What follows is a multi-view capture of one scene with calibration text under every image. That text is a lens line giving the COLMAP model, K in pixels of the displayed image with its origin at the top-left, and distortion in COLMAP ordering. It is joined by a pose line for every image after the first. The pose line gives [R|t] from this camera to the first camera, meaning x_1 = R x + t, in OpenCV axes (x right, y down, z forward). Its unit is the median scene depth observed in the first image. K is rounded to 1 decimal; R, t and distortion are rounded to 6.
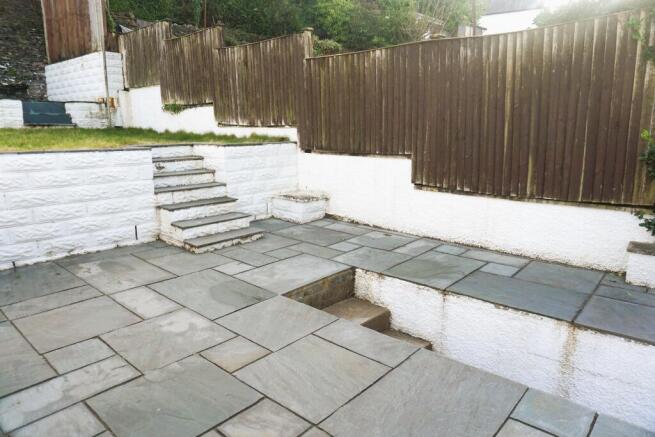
lens RADIAL K [[425.0, 0, 322.9], [0, 425.0, 221.5], [0, 0, 1]] dist [-0.017150, 0.004472]
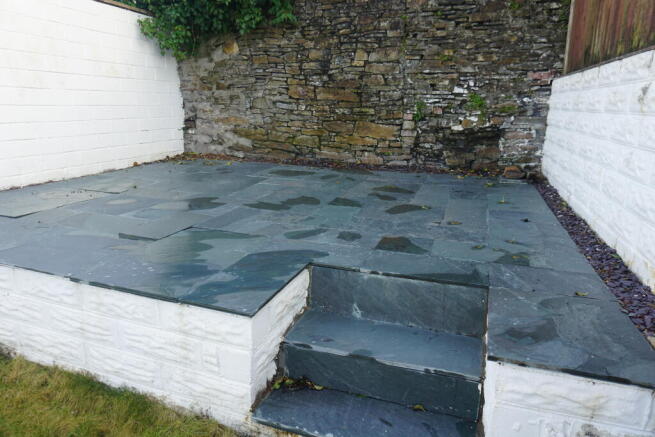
lens RADIAL K [[425.0, 0, 340.4], [0, 425.0, 208.6], [0, 0, 1]] dist [-0.017150, 0.004472]
pose [[0.413187, 0.209205, -0.886290, -0.451578], [-0.200352, 0.970291, 0.135629, -0.323756], [0.888333, 0.121530, 0.442826, 0.810779]]
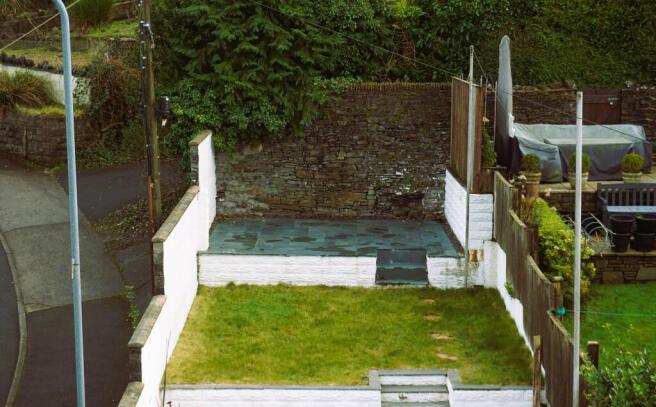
lens RADIAL K [[1269.2, 0, 323.5], [0, 1269.2, 205.6], [0, 0, 1]] dist [0.185547, 0.000000]
pose [[0.662985, 0.105809, -0.741118, 1.049244], [-0.155845, 0.987780, 0.001610, -0.331171], [0.732232, 0.114432, 0.671373, -0.796466]]
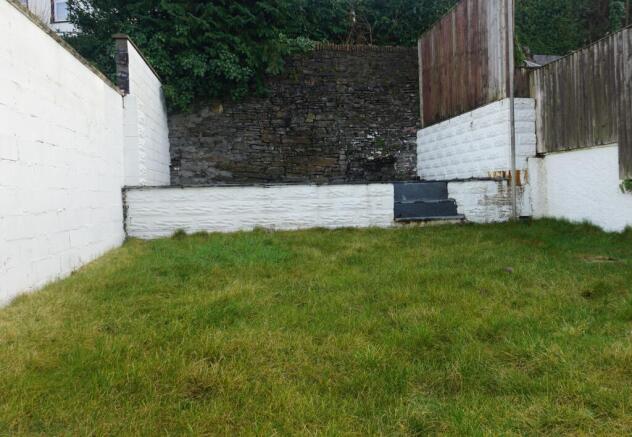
lens RADIAL K [[521.6, 0, 390.6], [0, 521.6, 205.5], [0, 0, 1]] dist [-0.042392, -0.008968]
pose [[0.837740, -0.021426, -0.545648, -0.244978], [-0.078426, 0.984150, -0.159054, -0.109926], [0.540408, 0.176039, 0.822782, 0.297844]]
